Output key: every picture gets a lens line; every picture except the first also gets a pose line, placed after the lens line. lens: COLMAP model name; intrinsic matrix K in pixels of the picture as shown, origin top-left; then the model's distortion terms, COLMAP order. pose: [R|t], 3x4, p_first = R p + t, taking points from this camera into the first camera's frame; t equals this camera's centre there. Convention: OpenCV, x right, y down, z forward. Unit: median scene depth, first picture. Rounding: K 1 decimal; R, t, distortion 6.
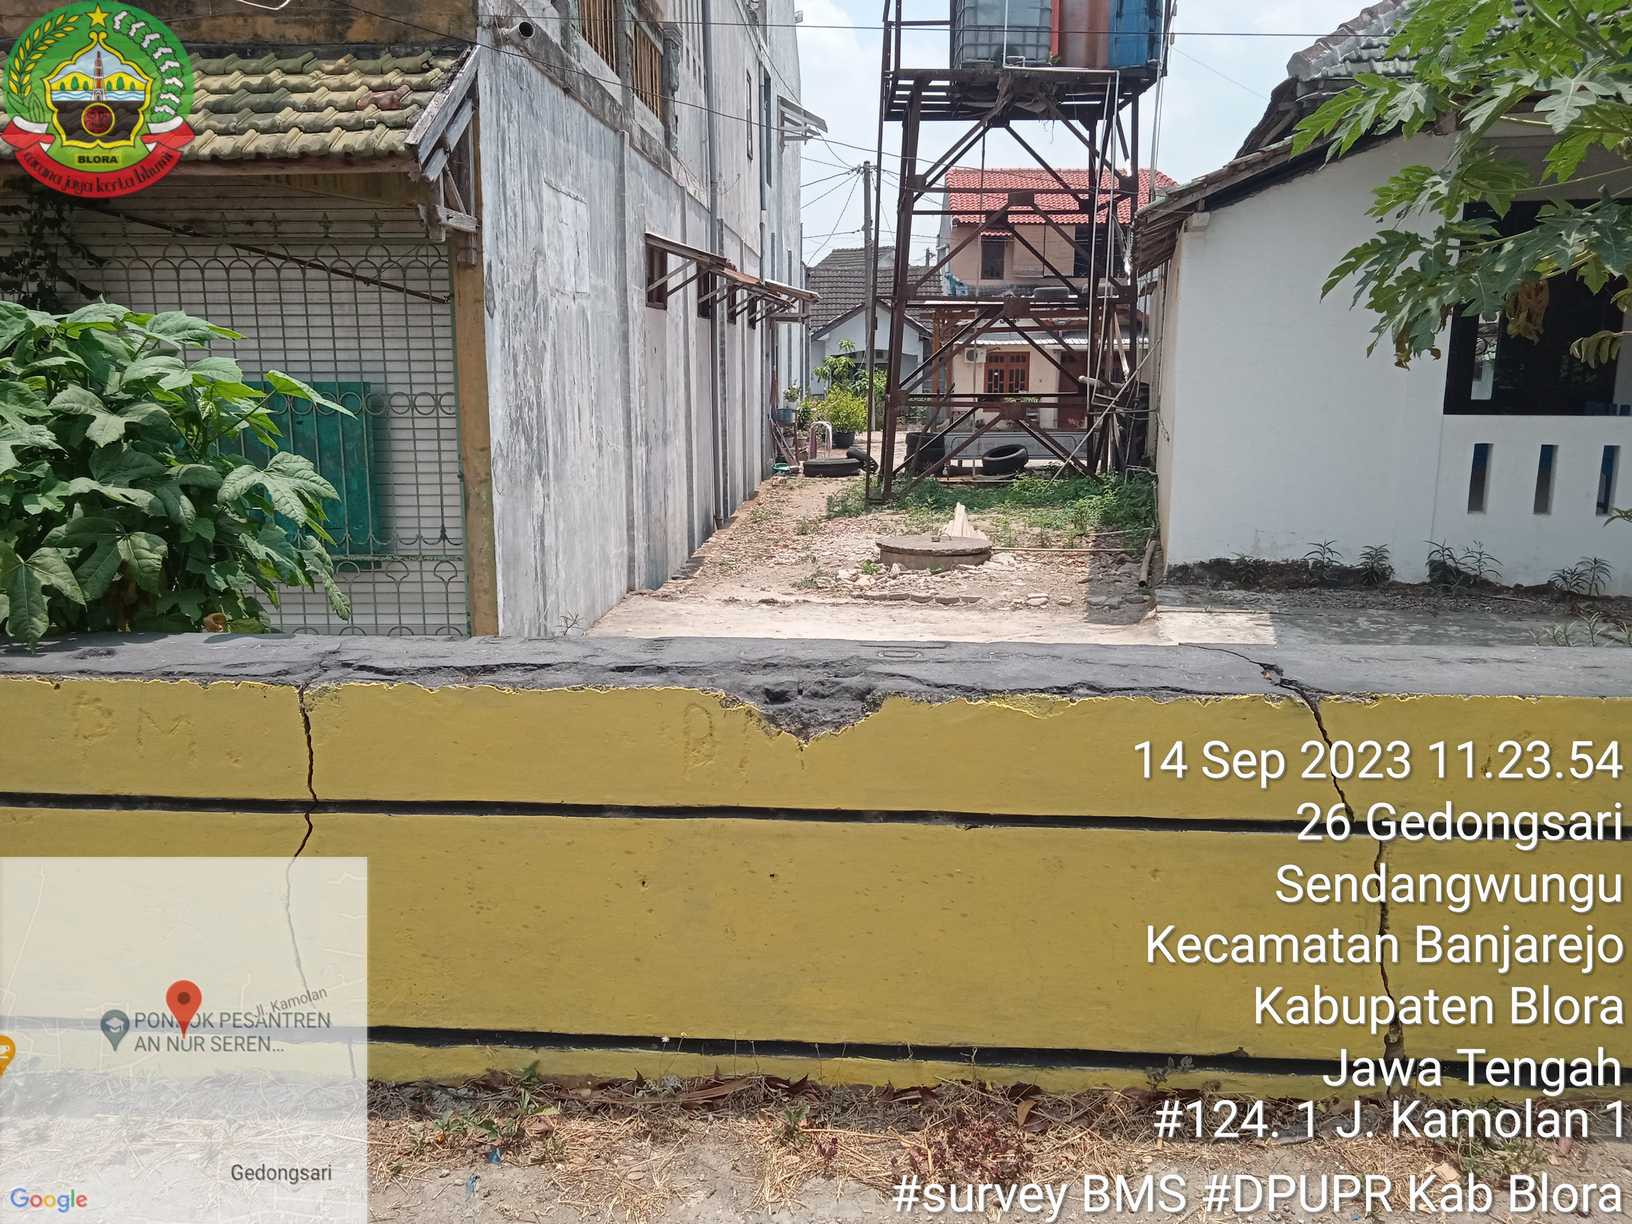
lens RADIAL K [[1289.5, 0, 816.0], [0, 1289.5, 612.0], [0, 0, 1]] dist [-0.001348, 0.000375]
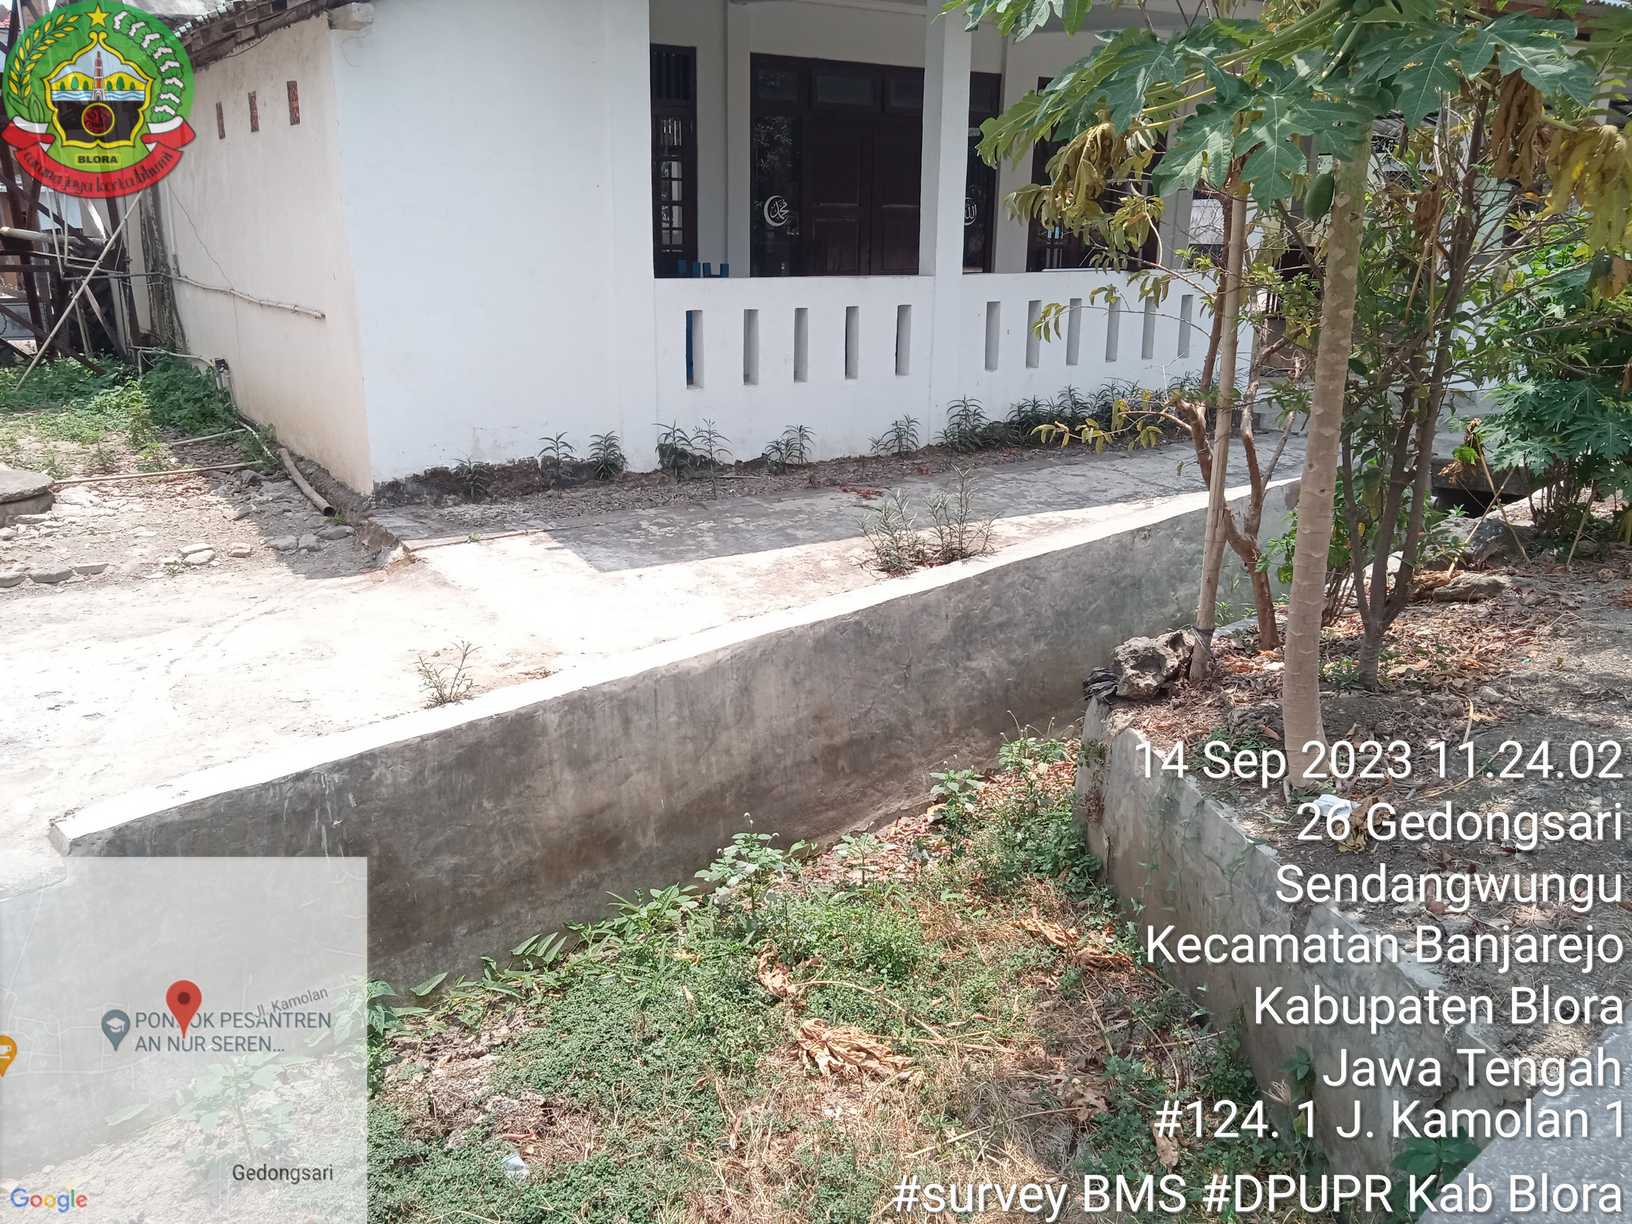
lens RADIAL K [[1289.5, 0, 816.0], [0, 1289.5, 612.0], [0, 0, 1]] dist [-0.001348, 0.000375]
pose [[0.706809, -0.188735, 0.681762, -0.082094], [0.122763, 0.981854, 0.144538, -0.042635], [-0.696670, -0.018465, 0.717154, 0.283683]]
